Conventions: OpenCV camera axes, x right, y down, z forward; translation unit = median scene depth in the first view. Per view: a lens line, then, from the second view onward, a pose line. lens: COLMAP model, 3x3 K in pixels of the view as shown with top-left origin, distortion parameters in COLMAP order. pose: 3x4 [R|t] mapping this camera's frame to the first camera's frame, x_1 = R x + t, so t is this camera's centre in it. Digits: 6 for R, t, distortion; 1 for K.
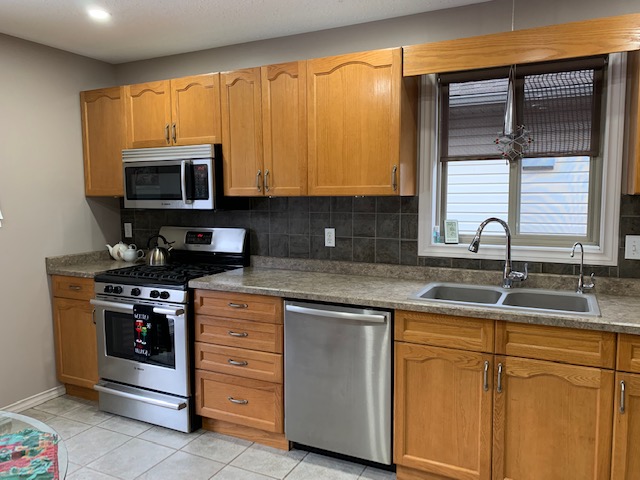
lens RADIAL K [[456.9, 0, 320.0], [0, 456.9, 240.0], [0, 0, 1]] dist [-0.004199, -0.003266]
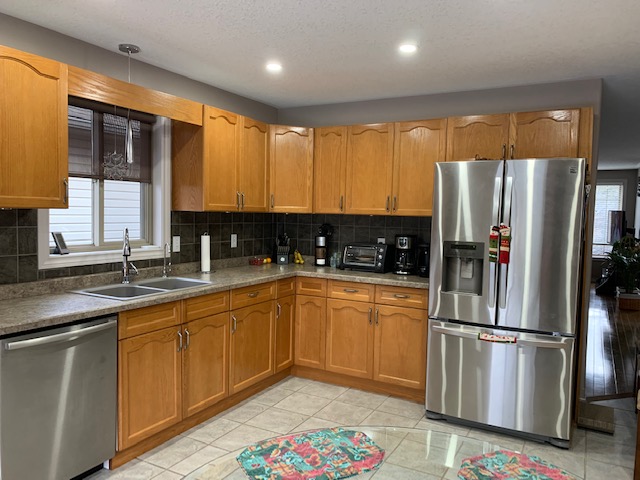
lens RADIAL K [[456.9, 0, 320.0], [0, 456.9, 240.0], [0, 0, 1]] dist [-0.004199, -0.003266]
pose [[0.065640, -0.052159, 0.996479, -0.761043], [0.077054, 0.995916, 0.047053, -0.030282], [-0.994864, 0.073694, 0.069391, 0.359408]]
